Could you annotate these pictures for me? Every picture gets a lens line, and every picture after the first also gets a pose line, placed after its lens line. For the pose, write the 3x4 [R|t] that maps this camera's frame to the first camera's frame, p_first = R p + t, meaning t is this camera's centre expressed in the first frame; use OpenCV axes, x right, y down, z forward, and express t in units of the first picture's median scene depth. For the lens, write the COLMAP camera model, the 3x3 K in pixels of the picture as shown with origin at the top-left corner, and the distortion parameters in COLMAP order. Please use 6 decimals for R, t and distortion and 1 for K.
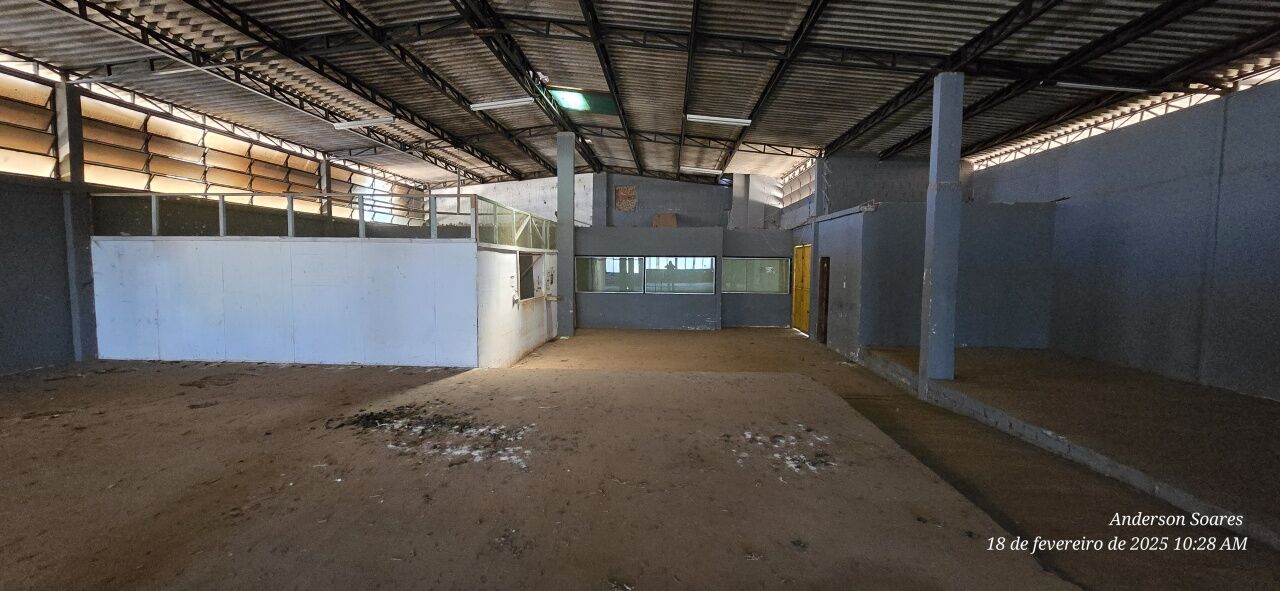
lens RADIAL K [[503.1, 0, 640.0], [0, 503.1, 295.5], [0, 0, 1]] dist [0.001868, 0.000154]
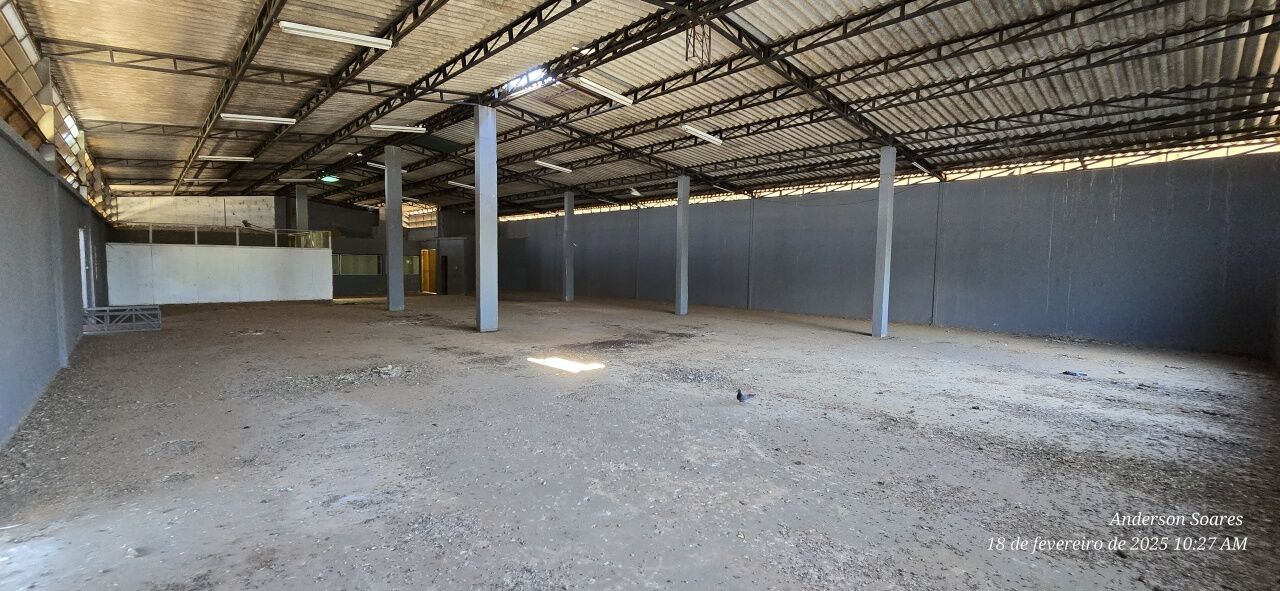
lens RADIAL K [[503.1, 0, 640.0], [0, 503.1, 295.5], [0, 0, 1]] dist [0.001868, 0.000154]
pose [[0.677276, -0.049267, 0.734078, -1.066961], [0.042605, 0.998707, 0.027719, 0.115759], [-0.734494, 0.012502, 0.678500, -1.760899]]
